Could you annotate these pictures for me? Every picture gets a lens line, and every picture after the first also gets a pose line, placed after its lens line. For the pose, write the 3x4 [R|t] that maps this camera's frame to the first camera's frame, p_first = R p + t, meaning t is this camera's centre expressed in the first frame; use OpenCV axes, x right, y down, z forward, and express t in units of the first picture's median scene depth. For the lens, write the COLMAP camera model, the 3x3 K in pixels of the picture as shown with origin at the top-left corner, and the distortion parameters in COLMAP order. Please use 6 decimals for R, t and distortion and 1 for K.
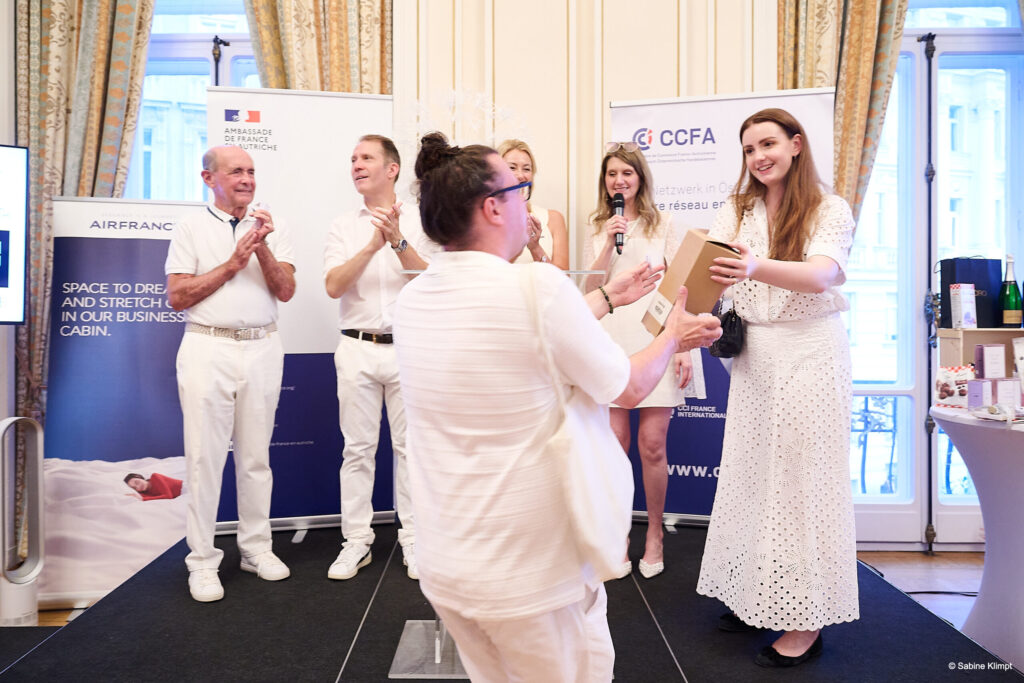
lens RADIAL K [[815.6, 0, 504.2], [0, 815.6, 306.8], [0, 0, 1]] dist [0.001984, 0.001730]
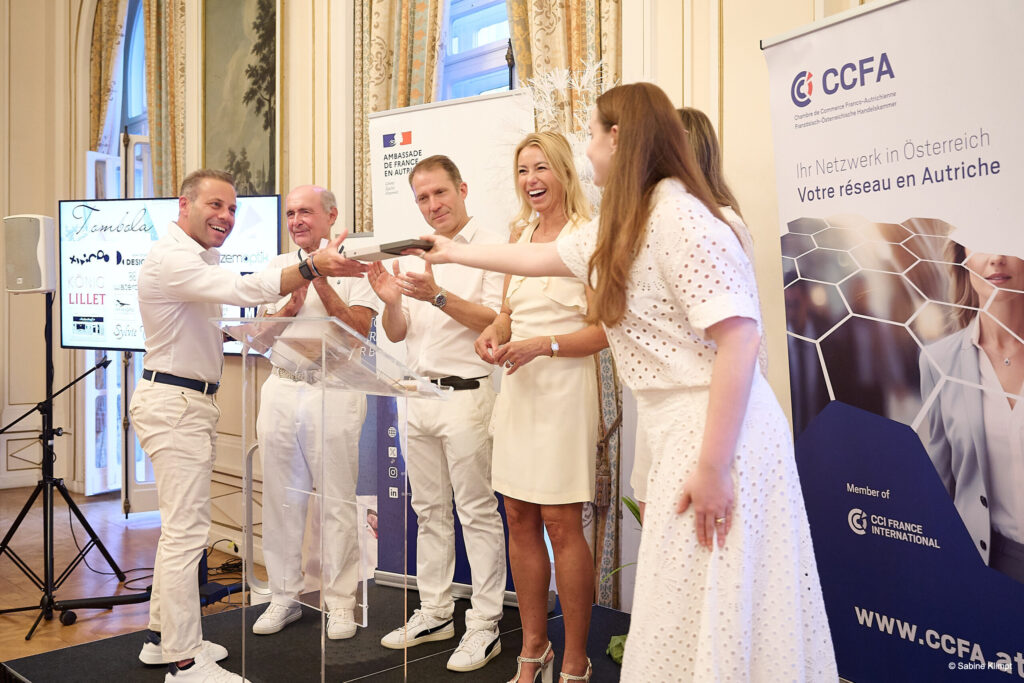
lens RADIAL K [[1010.8, 0, 514.4], [0, 1010.8, 325.7], [0, 0, 1]] dist [0.001658, 0.000000]
pose [[0.691959, -0.000405, -0.721936, 0.578967], [0.005718, 0.999972, 0.004919, -0.026133], [0.721914, -0.007532, 0.691942, 0.288975]]
